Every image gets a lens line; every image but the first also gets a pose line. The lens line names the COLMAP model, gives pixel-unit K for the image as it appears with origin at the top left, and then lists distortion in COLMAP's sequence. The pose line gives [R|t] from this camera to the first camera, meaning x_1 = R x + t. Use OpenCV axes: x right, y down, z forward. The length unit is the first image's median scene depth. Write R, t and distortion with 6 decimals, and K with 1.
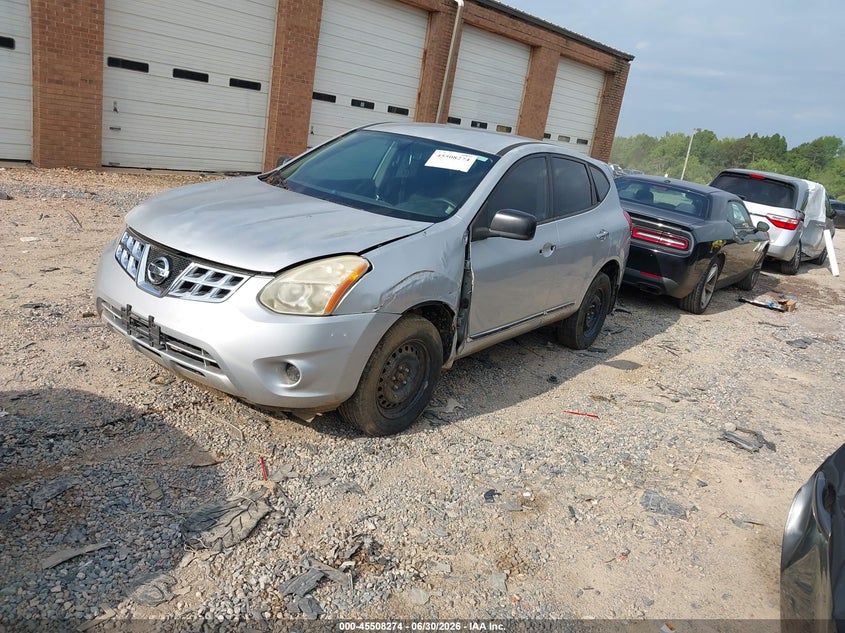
lens RADIAL K [[680.4, 0, 422.5], [0, 680.4, 316.5], [0, 0, 1]] dist [-0.010091, 0.004431]
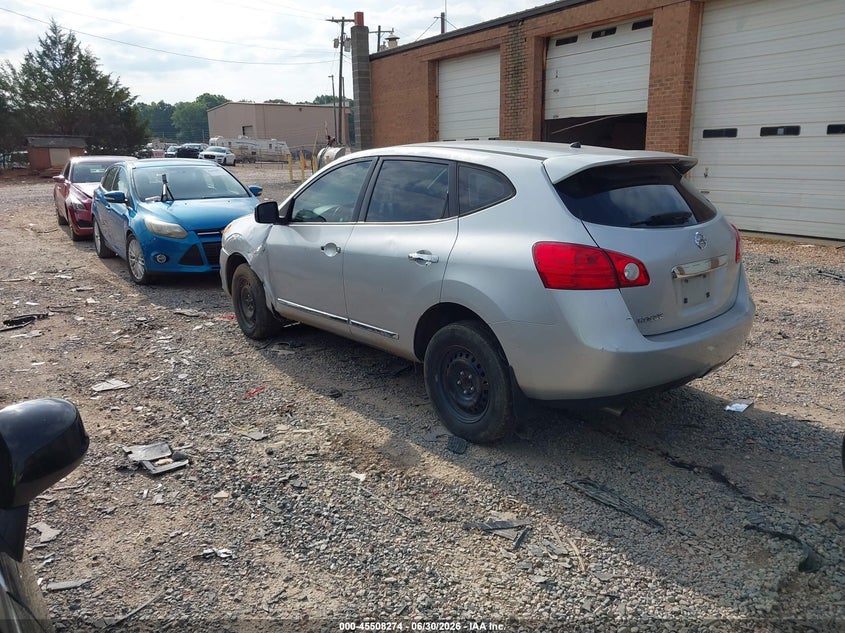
lens RADIAL K [[680.4, 0, 422.5], [0, 680.4, 316.5], [0, 0, 1]] dist [-0.010091, 0.004431]
pose [[-0.259074, 0.088883, -0.961759, 0.741608], [-0.280241, 0.946004, 0.162917, -0.139511], [0.924308, 0.311732, -0.220177, 0.889192]]
